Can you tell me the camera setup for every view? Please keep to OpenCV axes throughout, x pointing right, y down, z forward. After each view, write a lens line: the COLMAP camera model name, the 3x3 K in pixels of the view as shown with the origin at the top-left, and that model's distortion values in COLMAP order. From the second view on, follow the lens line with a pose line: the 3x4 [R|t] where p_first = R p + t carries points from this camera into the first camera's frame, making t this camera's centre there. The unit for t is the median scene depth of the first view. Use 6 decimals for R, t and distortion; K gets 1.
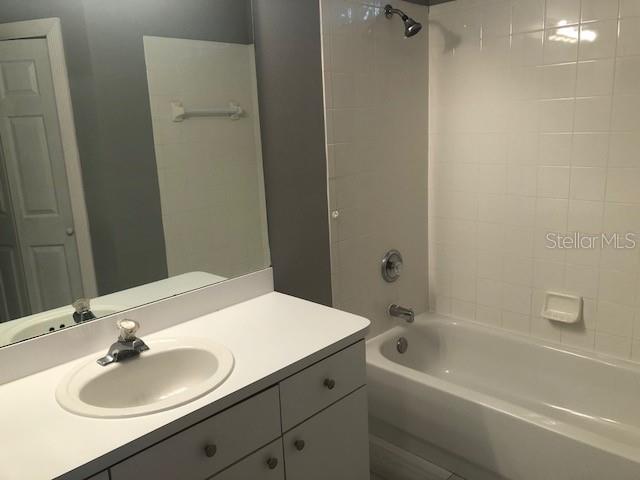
lens RADIAL K [[527.1, 0, 333.7], [0, 527.1, 240.2], [0, 0, 1]] dist [0.036978, -0.035047]
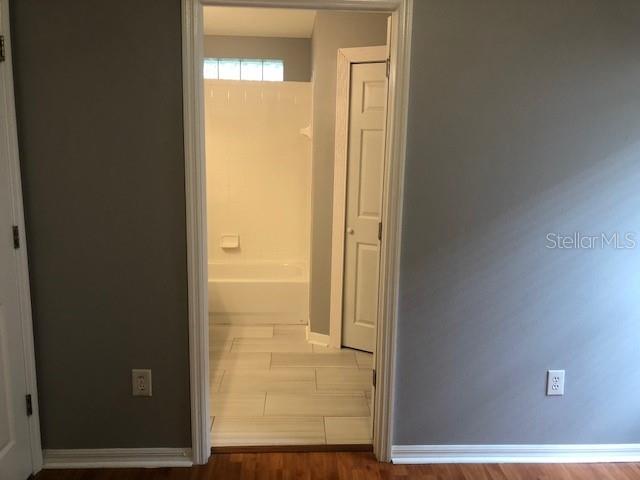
lens RADIAL K [[527.1, 0, 317.0], [0, 527.1, 239.5], [0, 0, 1]] dist [0.036978, -0.035047]
pose [[0.691985, -0.069305, 0.718577, -0.779010], [0.105021, 0.994456, -0.005222, 0.167543], [-0.714232, 0.079080, 0.695427, -0.620115]]
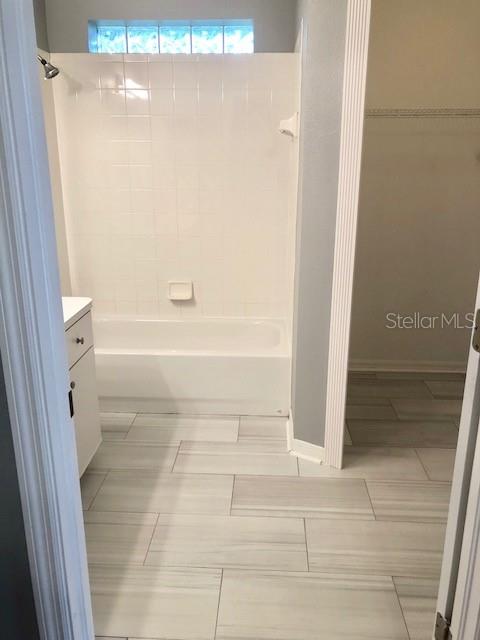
lens RADIAL K [[527.1, 0, 239.5], [0, 527.1, 314.9], [0, 0, 1]] dist [0.036978, -0.035047]
pose [[0.759528, -0.138244, 0.635615, -0.370320], [0.107881, 0.990394, 0.086495, 0.087678], [-0.641467, 0.002875, 0.767145, -0.199028]]
